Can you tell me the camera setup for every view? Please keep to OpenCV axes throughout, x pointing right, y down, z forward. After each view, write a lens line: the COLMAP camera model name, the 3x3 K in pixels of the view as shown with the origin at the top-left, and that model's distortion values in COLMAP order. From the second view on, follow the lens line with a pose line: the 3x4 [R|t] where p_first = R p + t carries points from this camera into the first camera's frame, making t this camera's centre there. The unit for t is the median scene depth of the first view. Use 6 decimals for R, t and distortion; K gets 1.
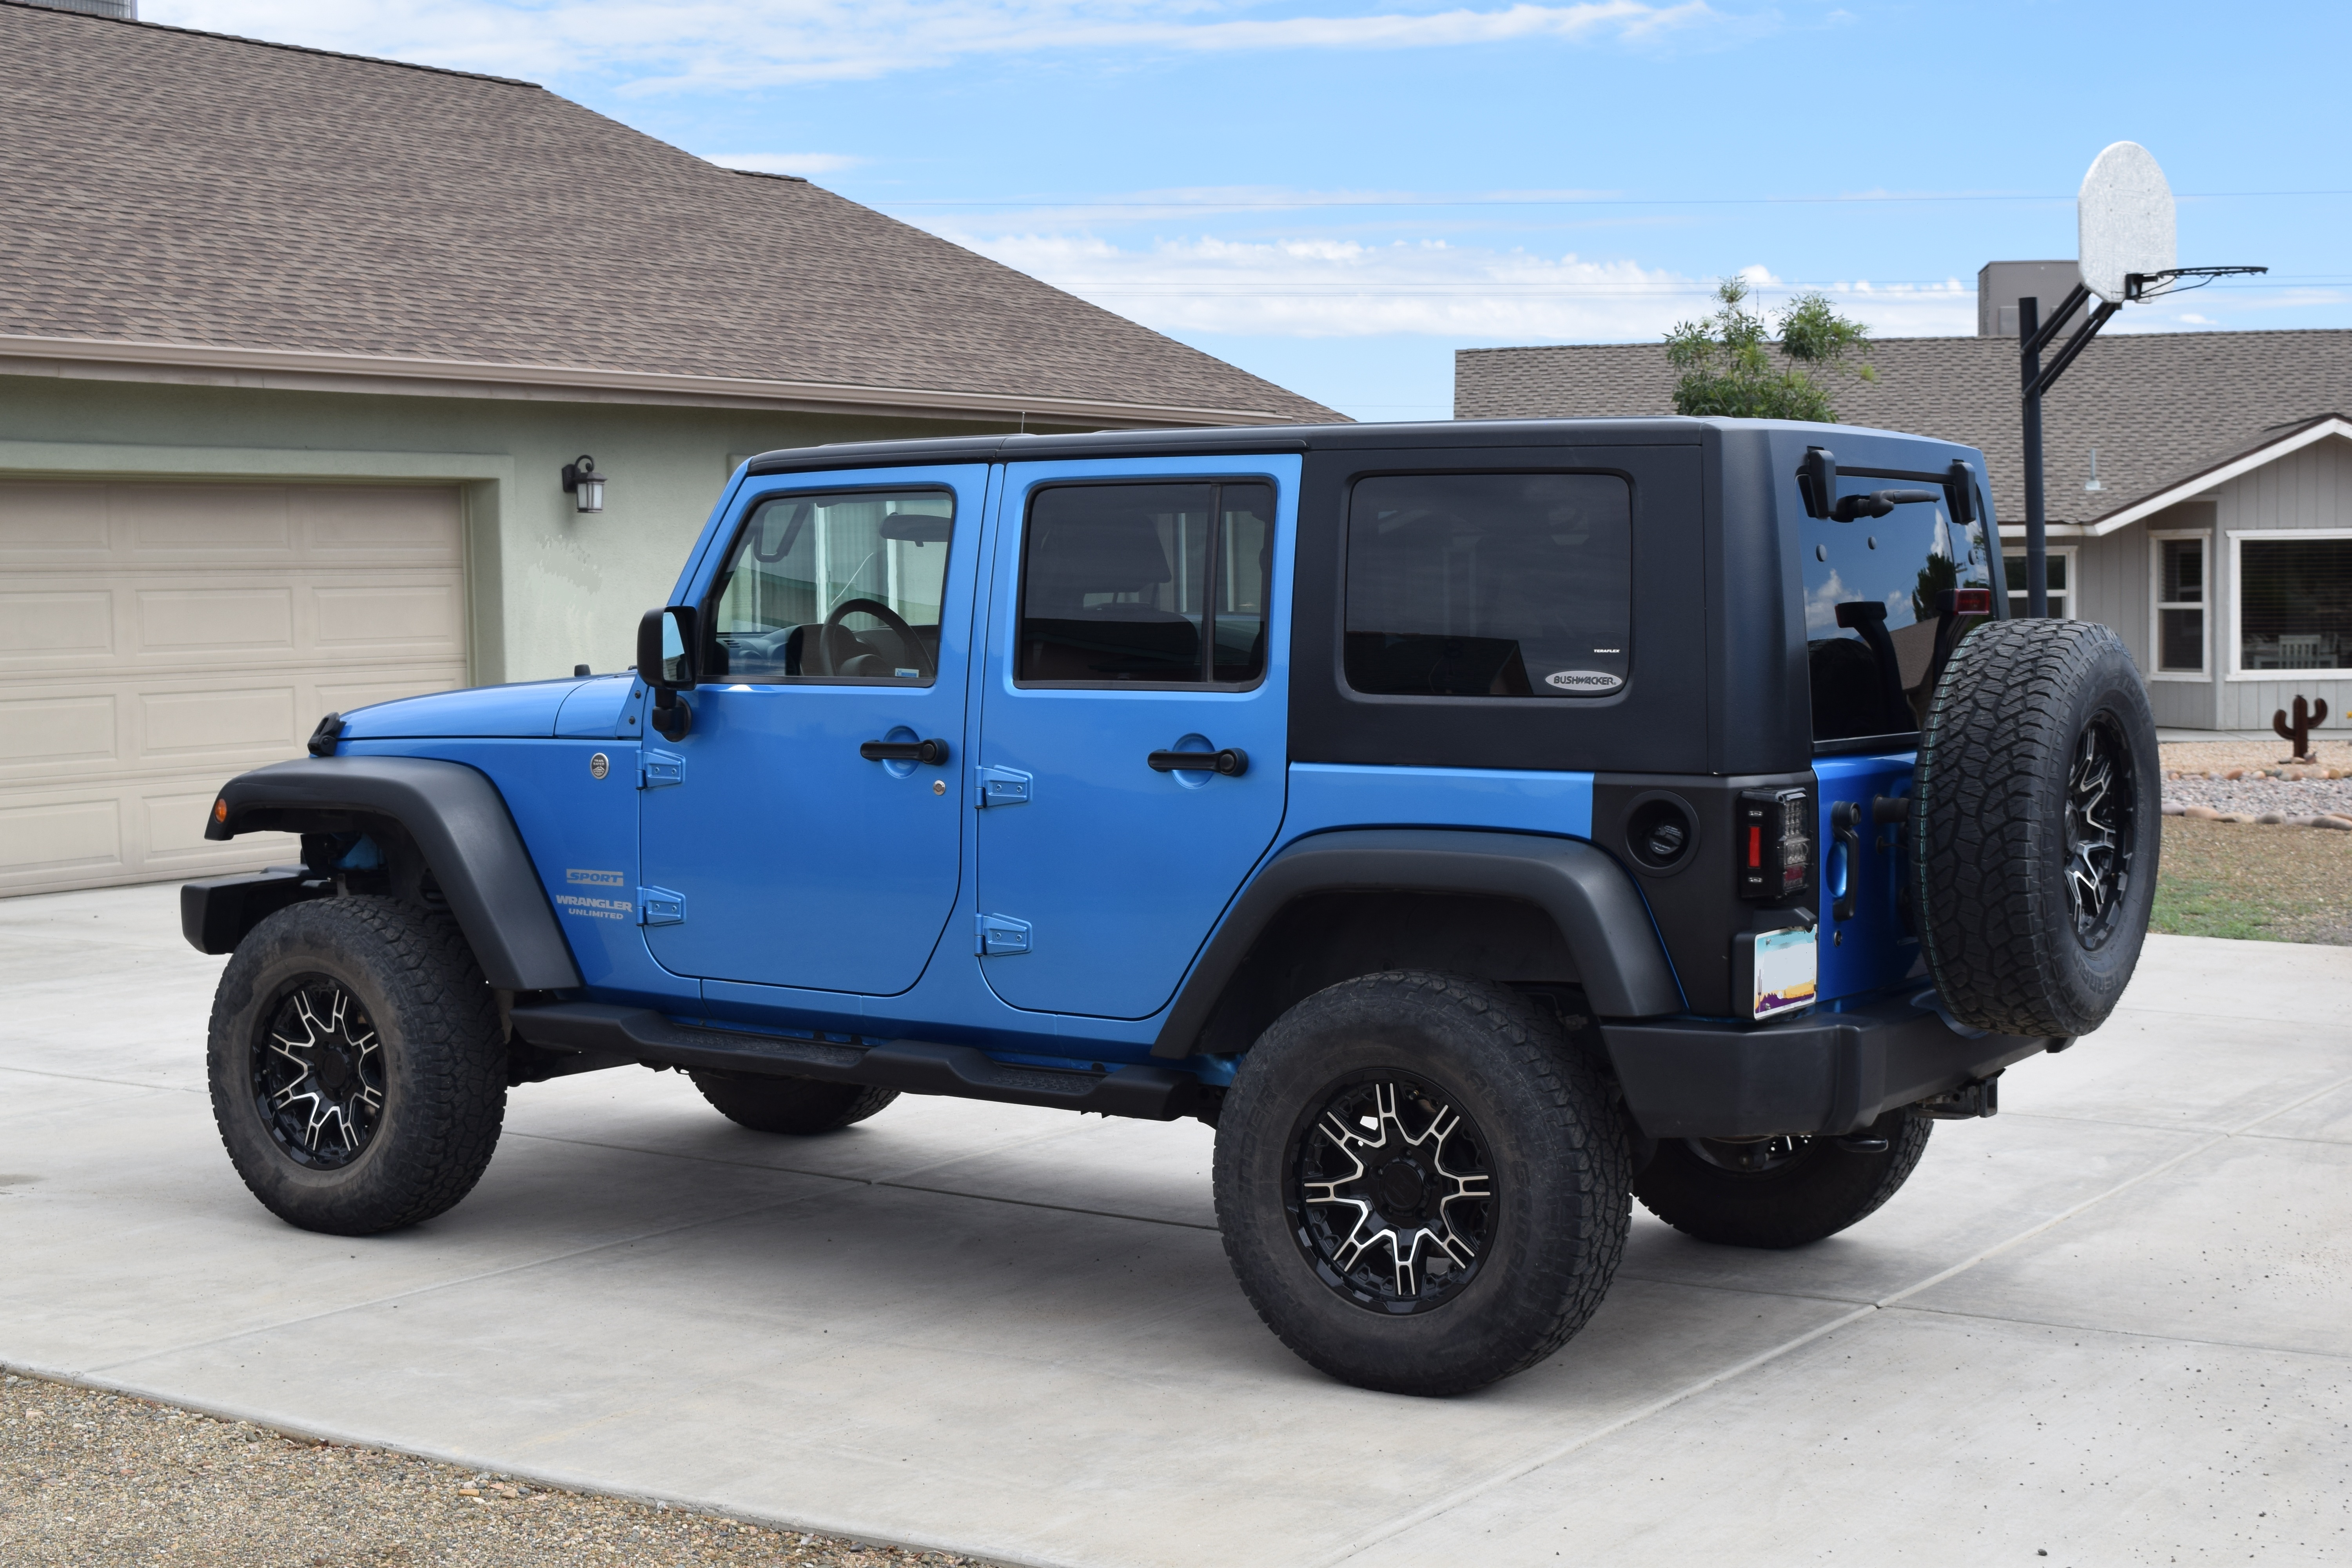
lens RADIAL K [[3392.9, 0, 1176.0], [0, 3392.9, 784.0], [0, 0, 1]] dist [-0.022064, 0.051137]
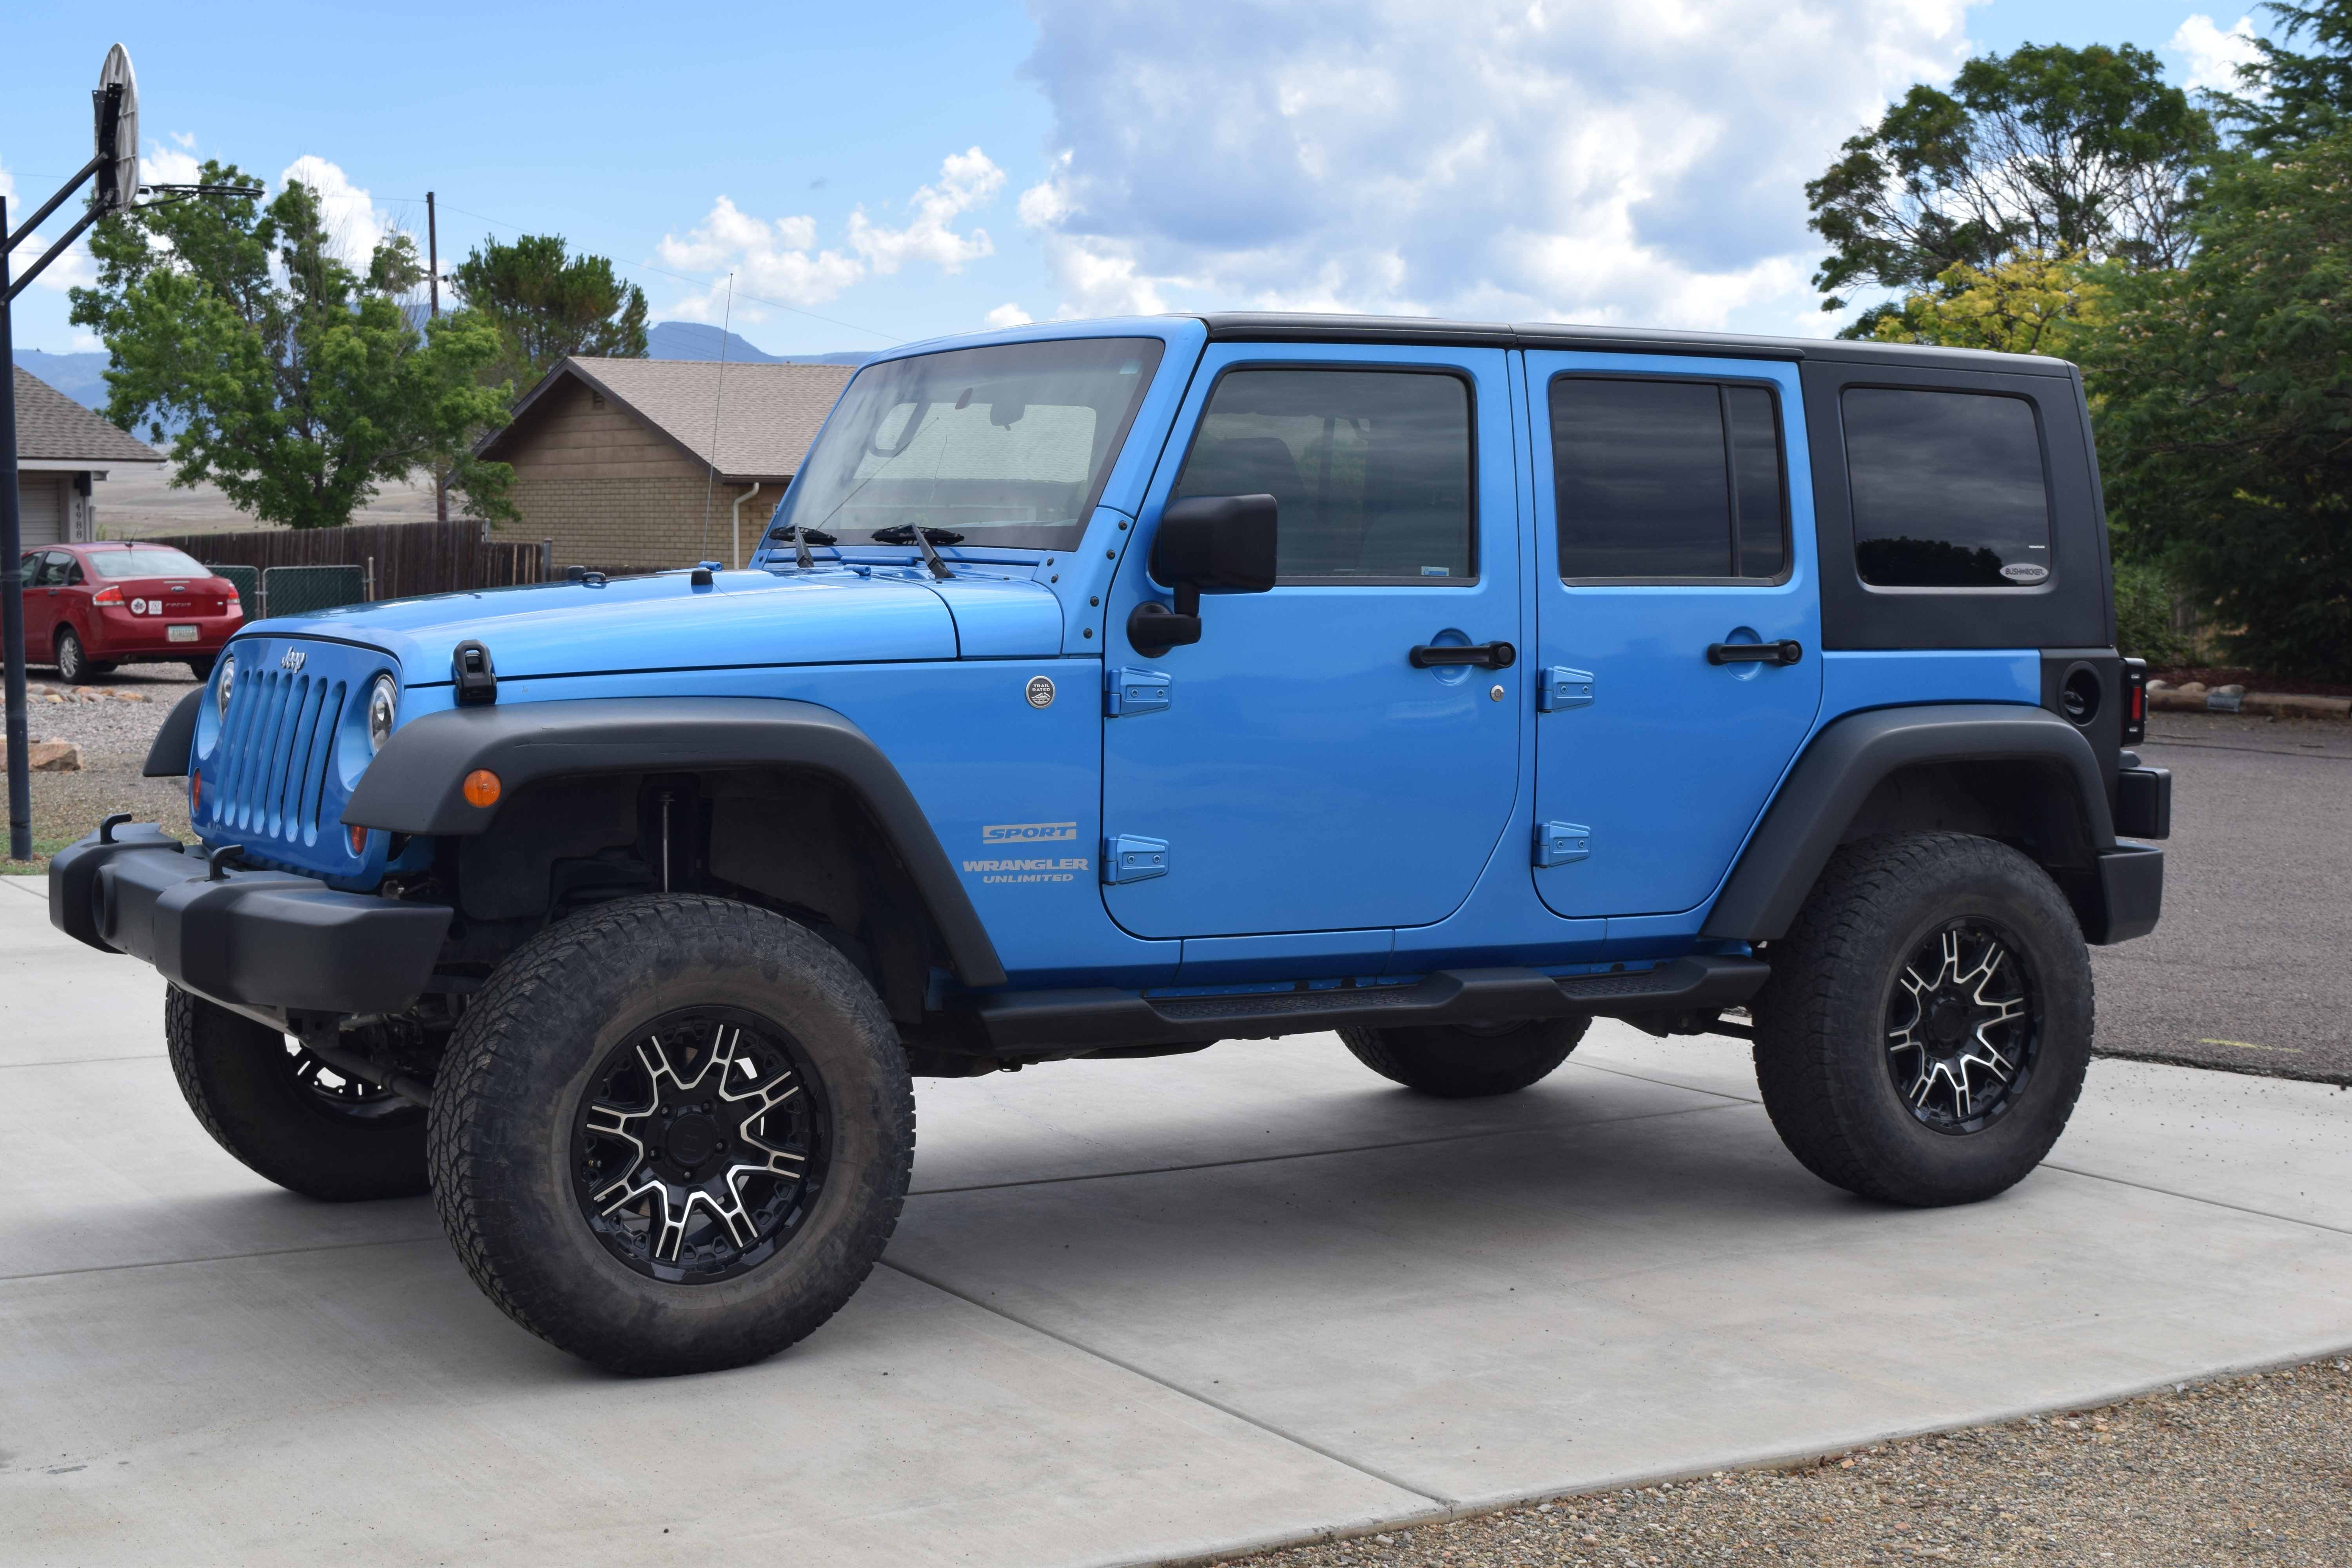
lens RADIAL K [[3392.9, 0, 1176.0], [0, 3392.9, 784.0], [0, 0, 1]] dist [-0.022064, 0.051137]
pose [[0.406461, -0.059677, 0.911717, -0.964823], [0.041116, 0.998048, 0.046997, -0.021693], [-0.912742, 0.018384, 0.408122, 0.703685]]
